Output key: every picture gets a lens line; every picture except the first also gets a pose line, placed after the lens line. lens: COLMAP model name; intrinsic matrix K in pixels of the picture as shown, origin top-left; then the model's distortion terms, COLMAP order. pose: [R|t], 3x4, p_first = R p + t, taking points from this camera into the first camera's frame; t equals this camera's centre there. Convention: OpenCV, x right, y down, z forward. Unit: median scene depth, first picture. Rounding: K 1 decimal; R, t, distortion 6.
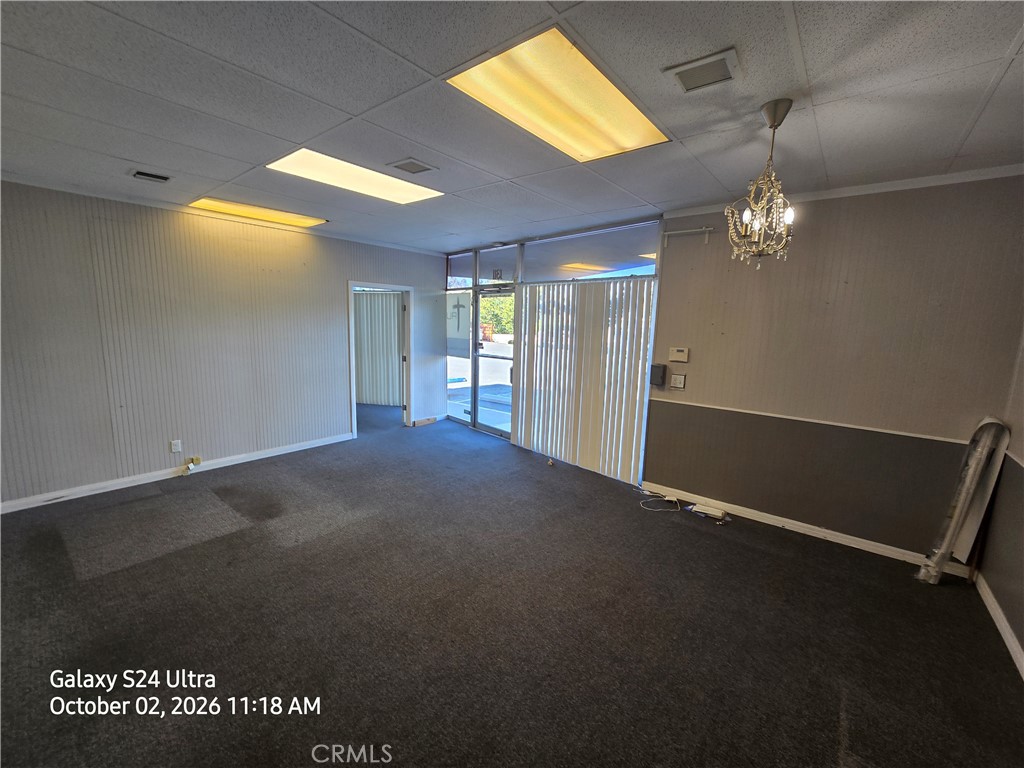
lens RADIAL K [[419.2, 0, 512.0], [0, 419.2, 384.0], [0, 0, 1]] dist [-0.003683, -0.000356]
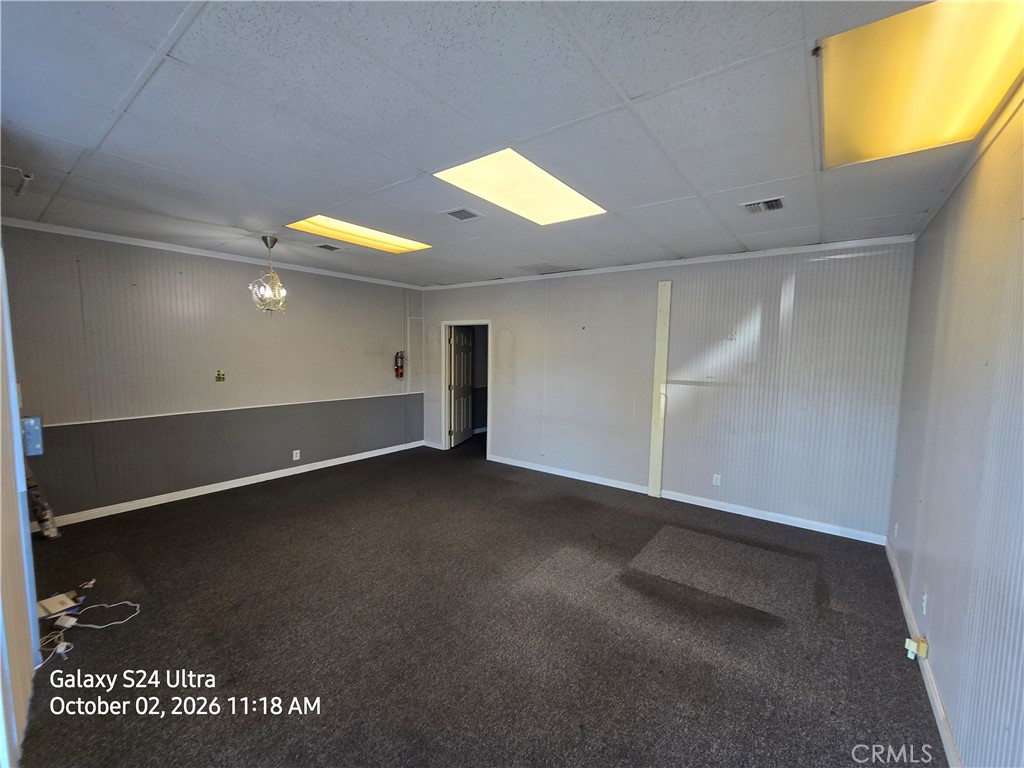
lens RADIAL K [[419.2, 0, 512.0], [0, 419.2, 384.0], [0, 0, 1]] dist [-0.003683, -0.000356]
pose [[-0.998775, -0.042009, -0.026154, -0.298573], [-0.047013, 0.970490, 0.236513, -0.291762], [0.015446, 0.237453, -0.971276, 1.823134]]
